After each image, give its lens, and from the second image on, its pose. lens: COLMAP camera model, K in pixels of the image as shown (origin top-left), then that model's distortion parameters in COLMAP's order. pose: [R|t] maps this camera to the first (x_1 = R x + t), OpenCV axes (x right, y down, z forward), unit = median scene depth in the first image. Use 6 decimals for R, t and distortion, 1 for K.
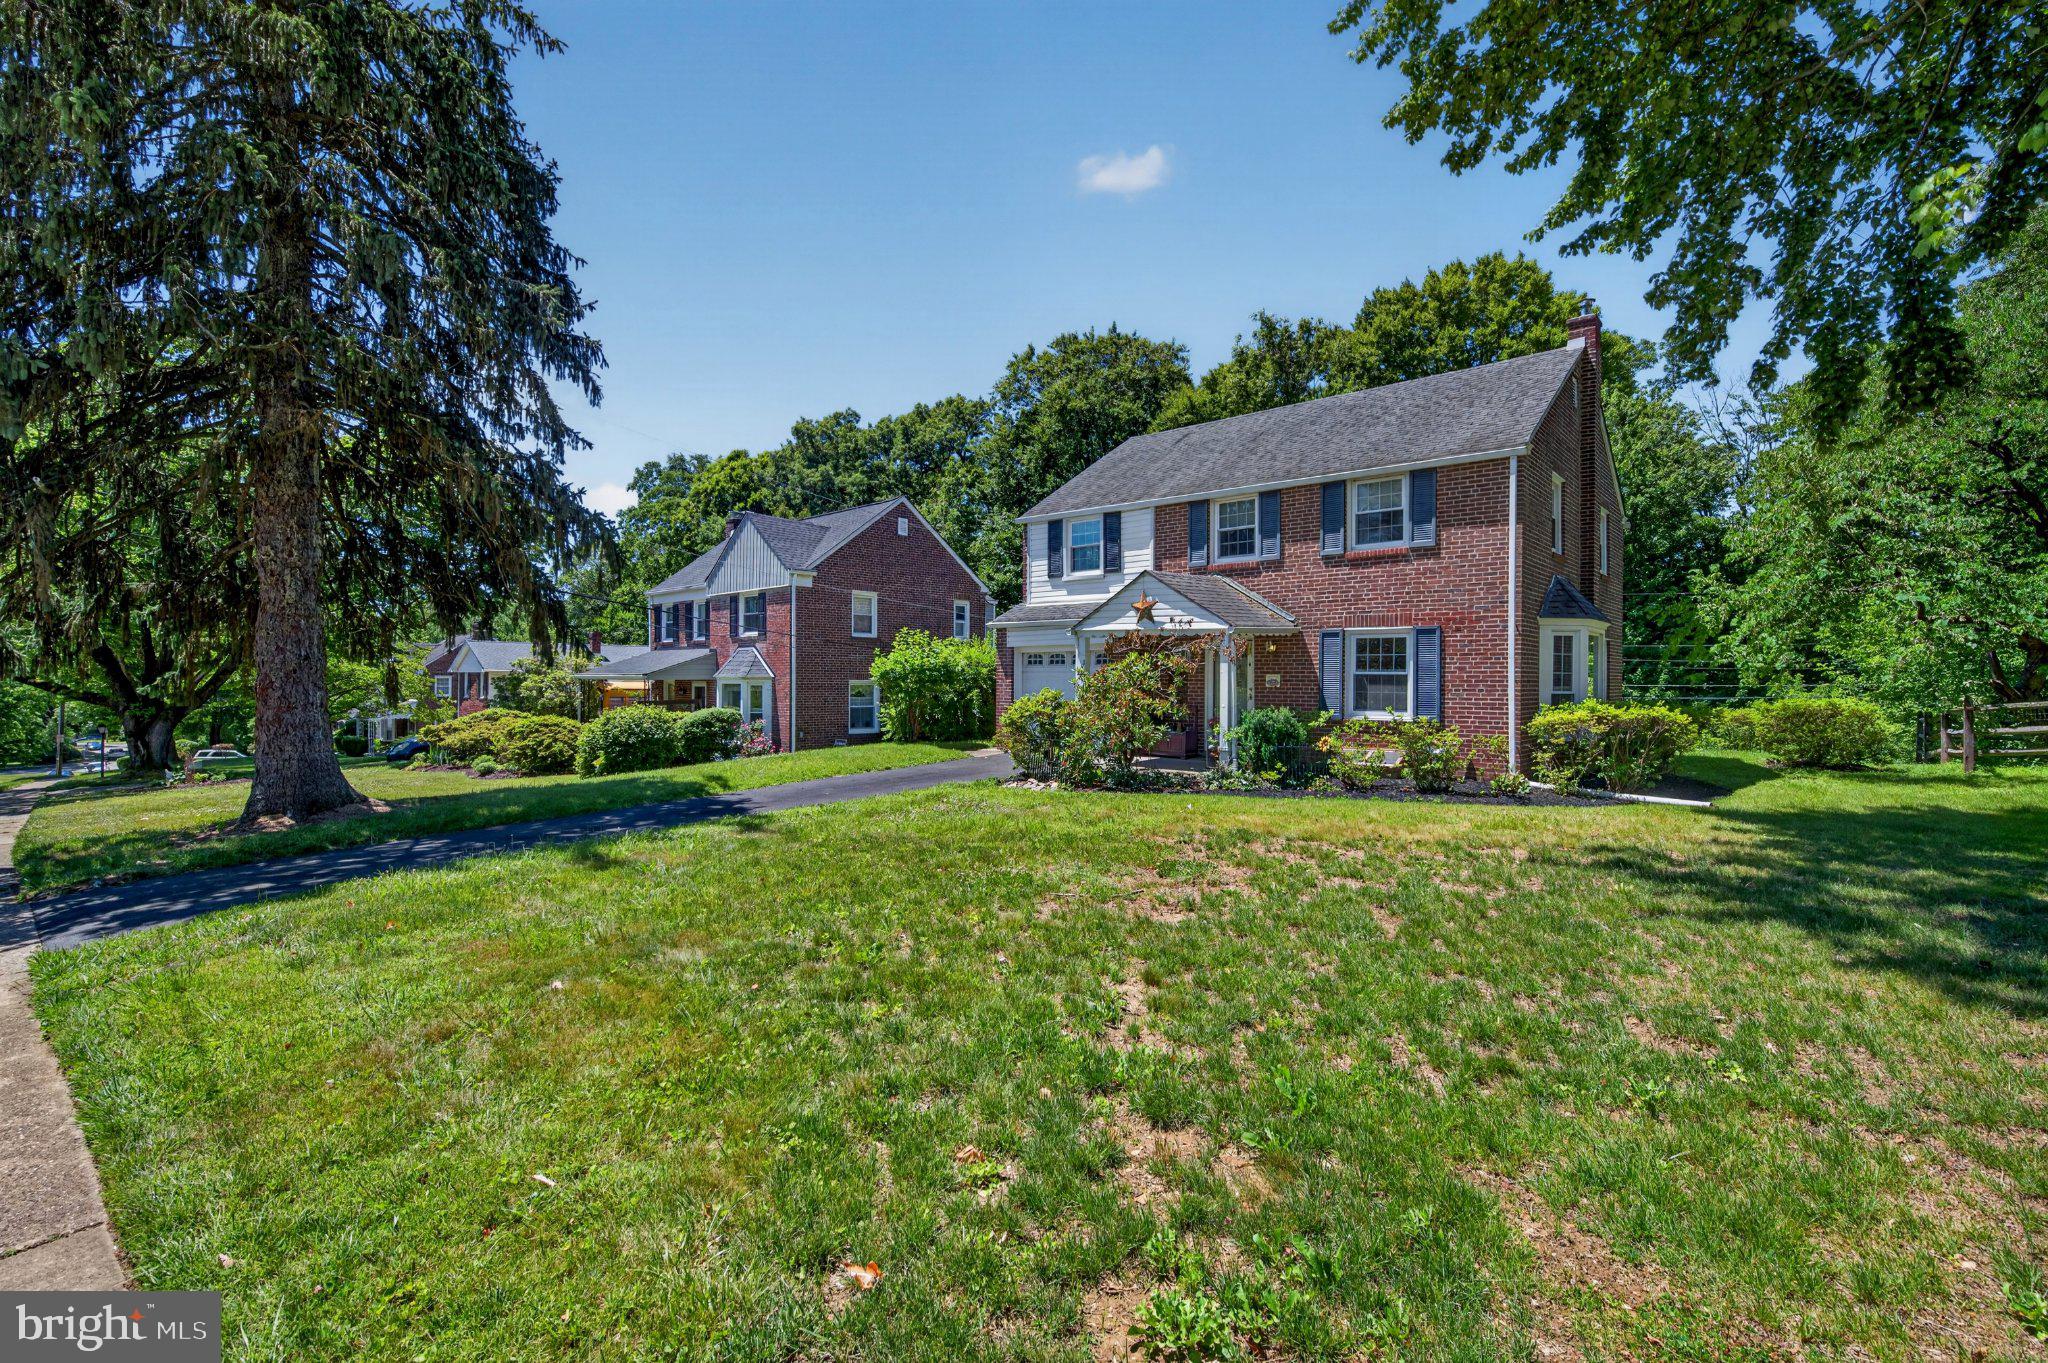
lens RADIAL K [[937.0, 0, 1024.2], [0, 937.0, 682.6], [0, 0, 1]] dist [0.001293, 0.000091]
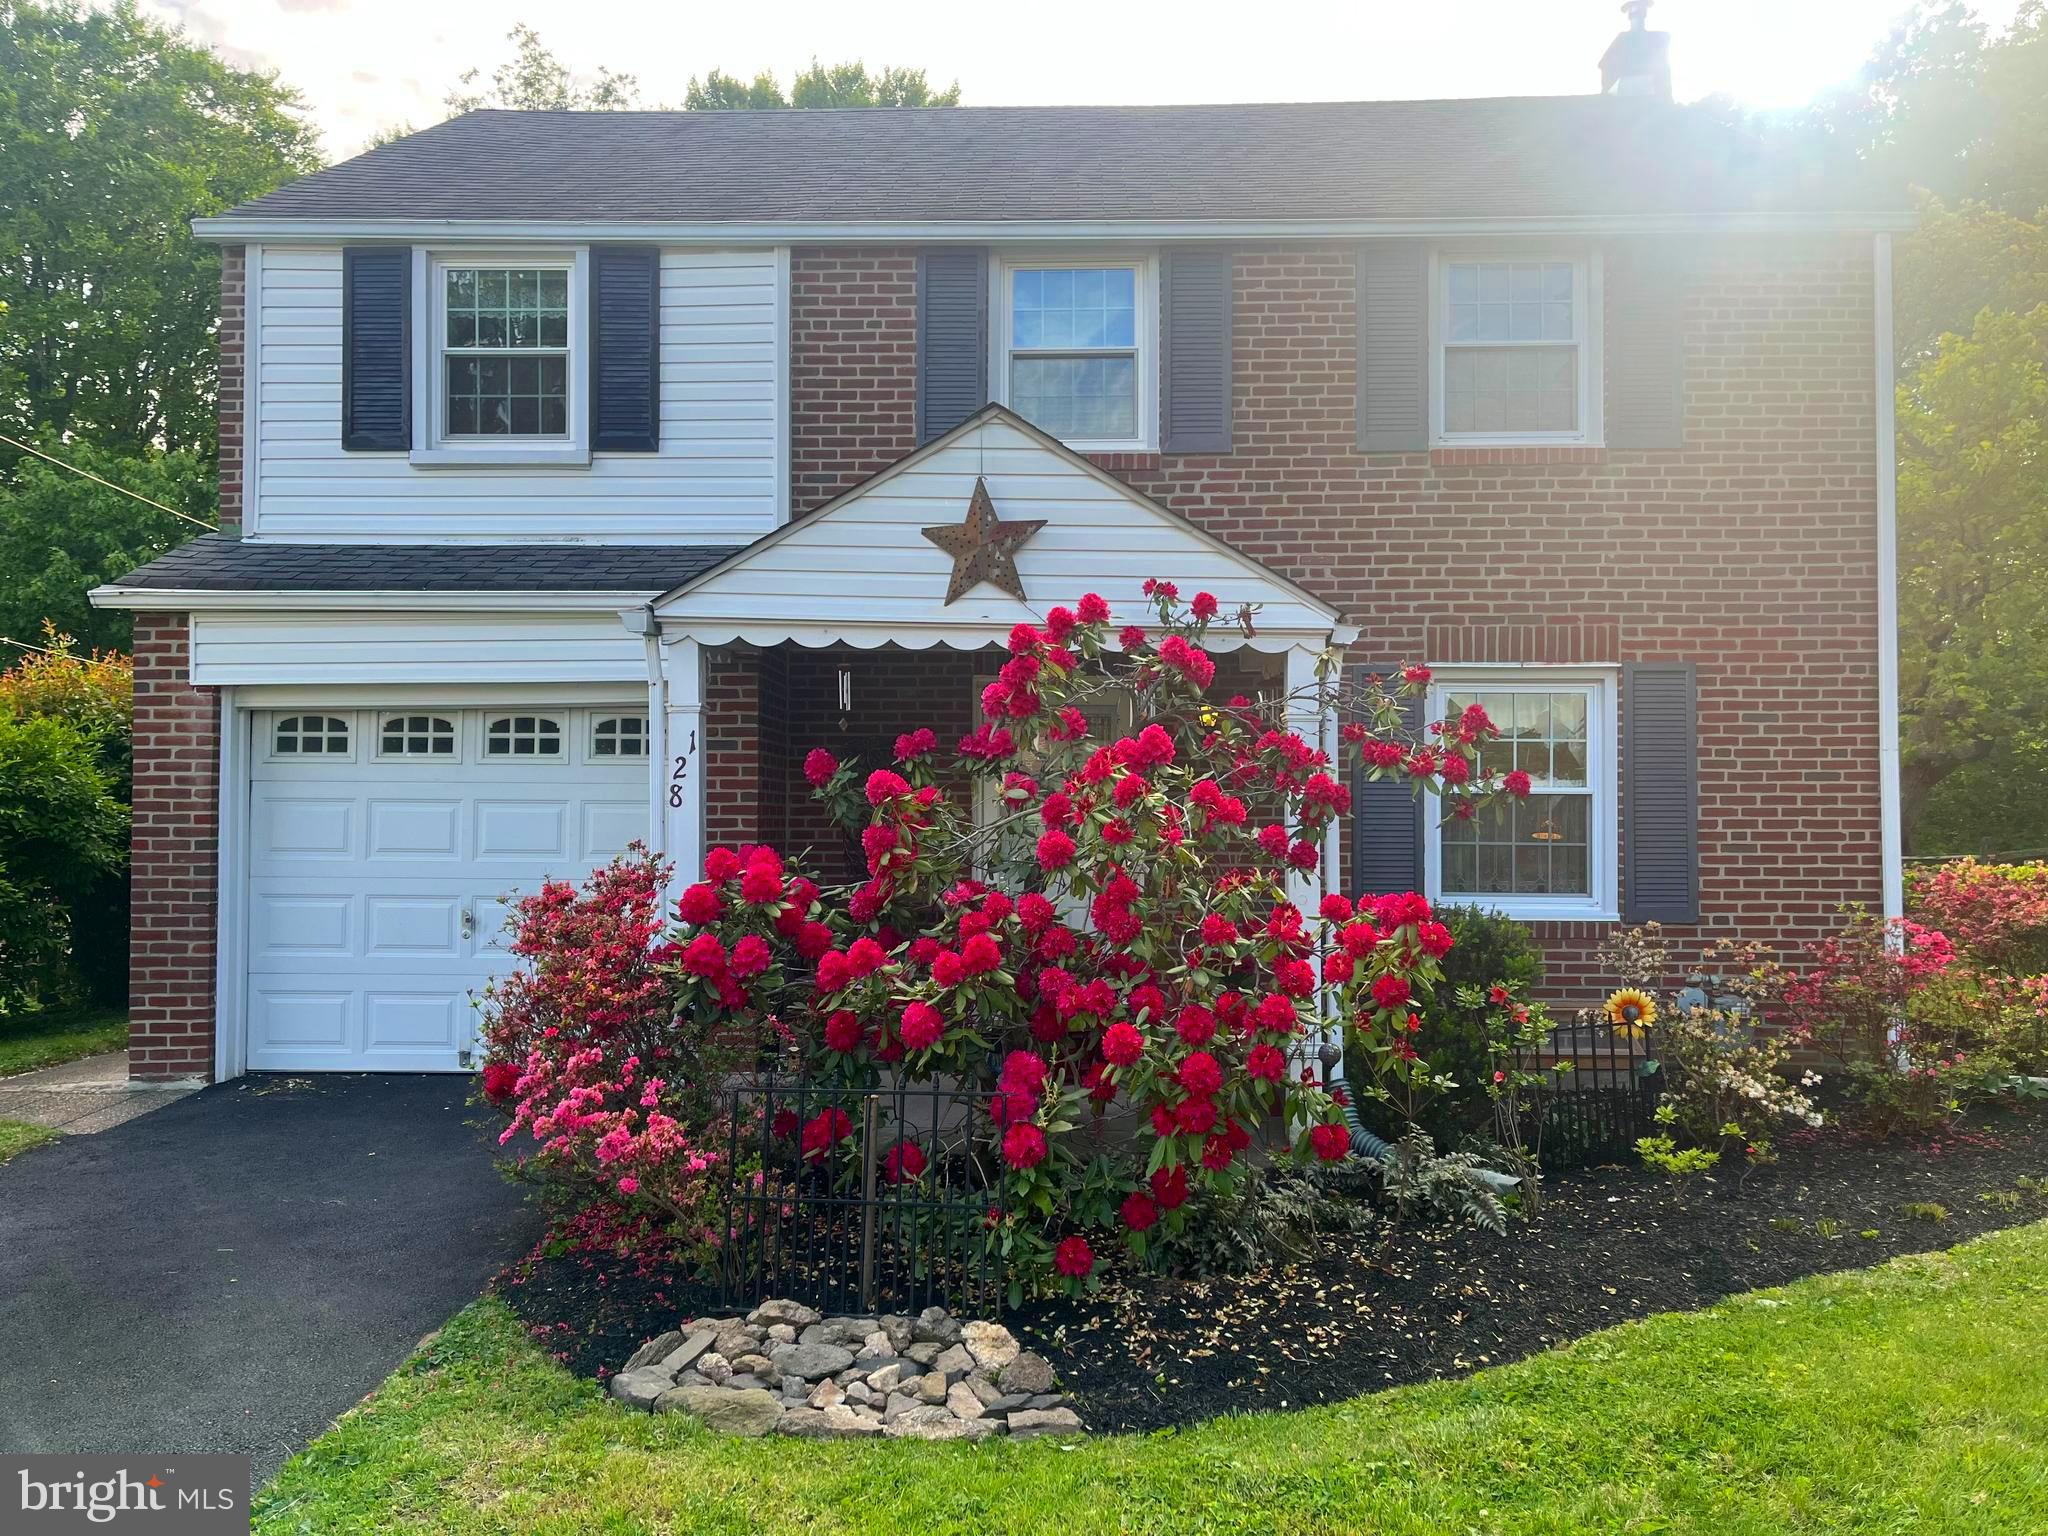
lens RADIAL K [[1523.6, 0, 1032.9], [0, 1523.6, 770.4], [0, 0, 1]] dist [0.011817, 0.001835]
pose [[0.770675, 0.008959, 0.637166, -0.117296], [0.002961, 0.999840, -0.017640, -0.006710], [-0.637222, 0.015481, 0.770525, 0.561886]]
